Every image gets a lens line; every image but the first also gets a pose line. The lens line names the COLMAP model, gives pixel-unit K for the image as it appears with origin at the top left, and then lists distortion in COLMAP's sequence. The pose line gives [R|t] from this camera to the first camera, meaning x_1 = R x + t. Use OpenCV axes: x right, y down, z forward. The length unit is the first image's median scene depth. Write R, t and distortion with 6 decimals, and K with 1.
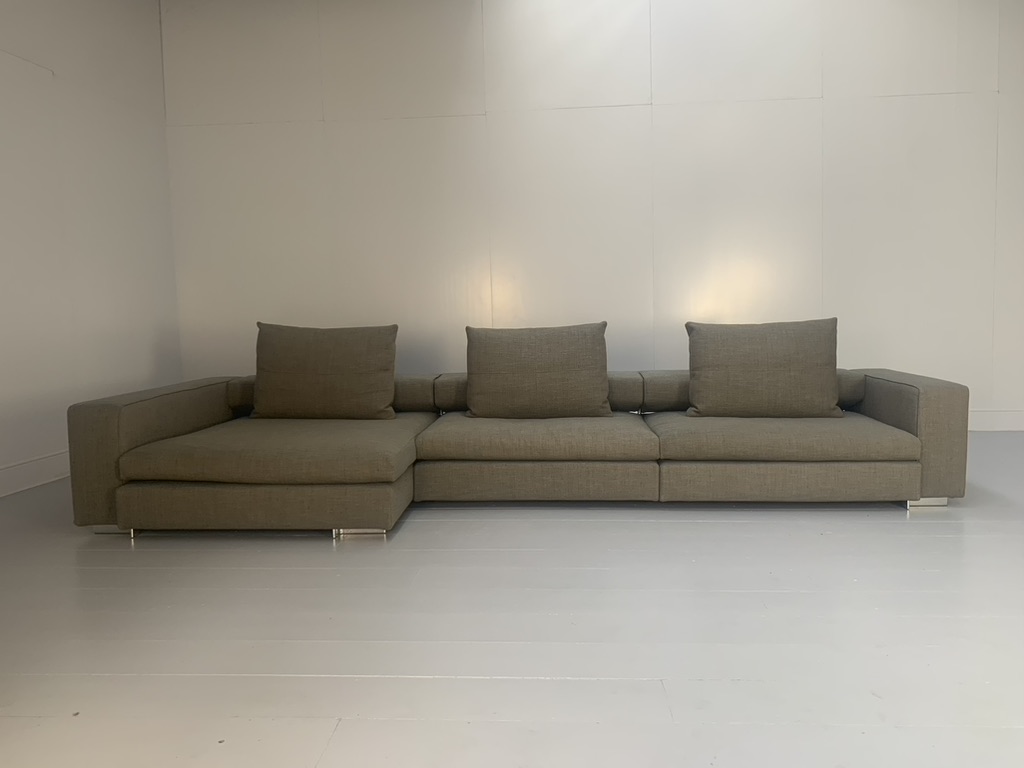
lens RADIAL K [[775.5, 0, 512.0], [0, 775.5, 384.0], [0, 0, 1]] dist [0.100221, -0.266110]
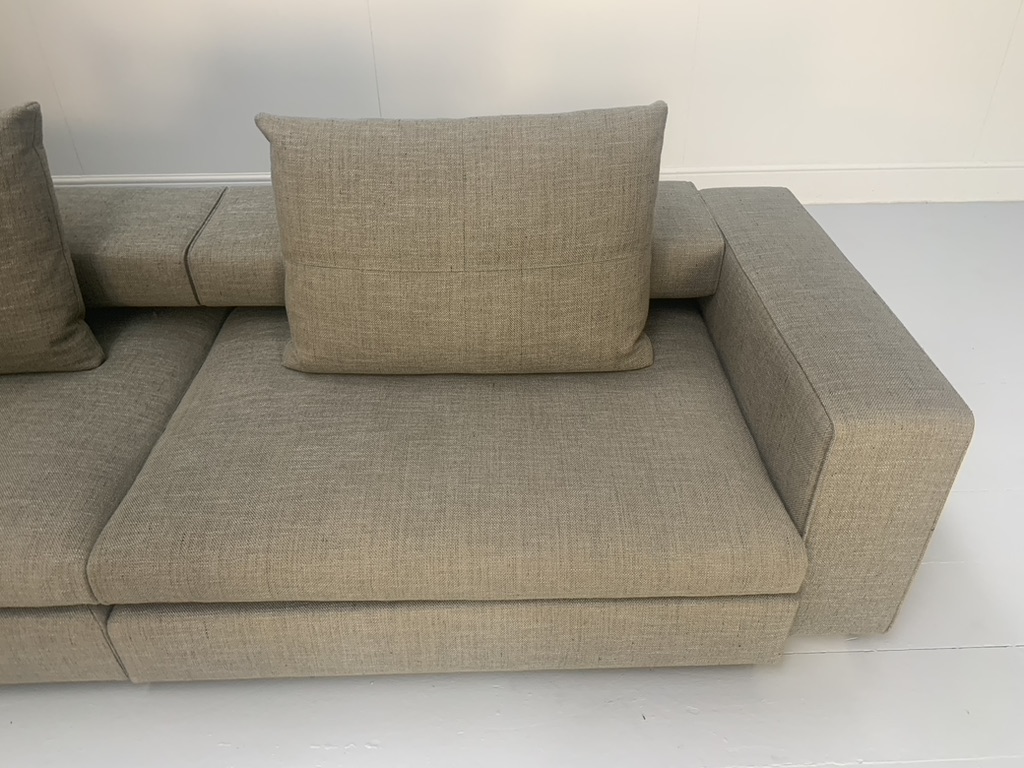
lens RADIAL K [[749.1, 0, 517.2], [0, 749.1, 373.5], [0, 0, 1]] dist [0.064034, -0.072464]
pose [[0.994623, -0.042164, 0.094595, 0.316360], [-0.009361, 0.873036, 0.487566, -0.149722], [-0.103143, -0.485830, 0.867946, 0.661826]]
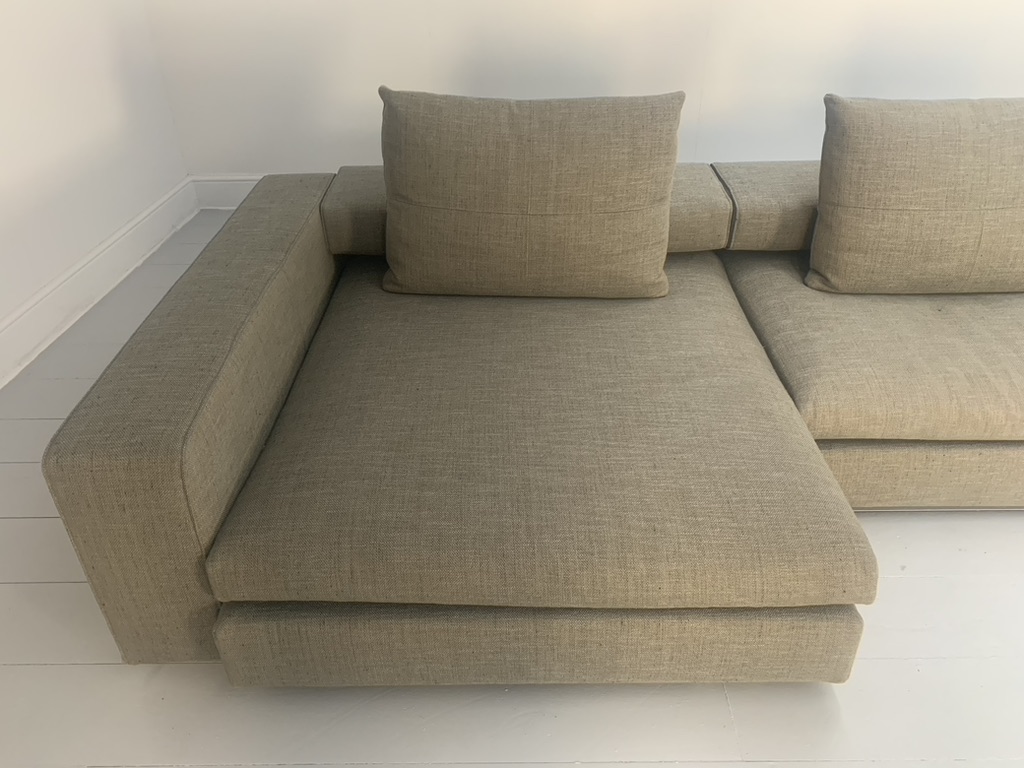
lens RADIAL K [[772.1, 0, 512.0], [0, 772.1, 384.0], [0, 0, 1]] dist [0.058793, -0.083350]
pose [[0.998443, -0.026380, 0.049150, -0.295194], [0.000401, 0.884482, 0.466575, -0.148230], [-0.055781, -0.465829, 0.883115, 0.552432]]
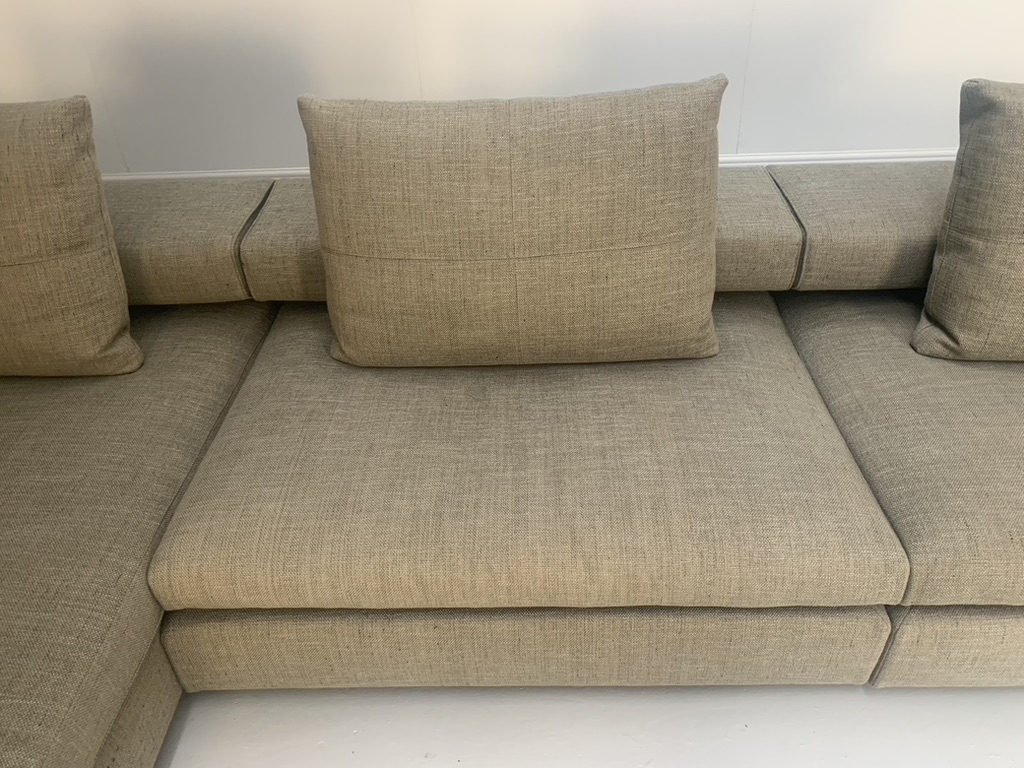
lens RADIAL K [[772.1, 0, 512.0], [0, 772.1, 384.0], [0, 0, 1]] dist [0.058793, -0.083350]
pose [[0.998581, -0.040231, 0.034901, 0.015837], [0.017422, 0.865978, 0.499778, -0.140620], [-0.050330, -0.498461, 0.865450, 0.693400]]
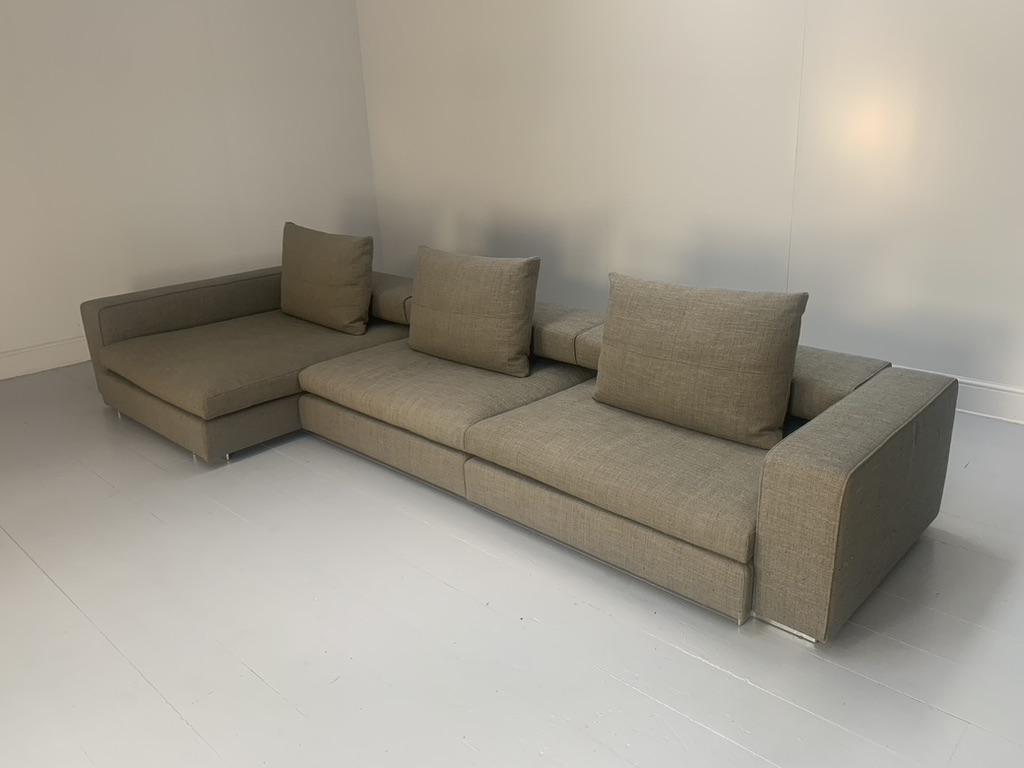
lens RADIAL K [[772.1, 0, 512.0], [0, 772.1, 384.0], [0, 0, 1]] dist [0.058793, -0.083350]
pose [[0.769597, 0.200345, -0.606286, 0.640178], [-0.034877, 0.961274, 0.273378, -0.180488], [0.637577, -0.189245, 0.746781, 0.391251]]
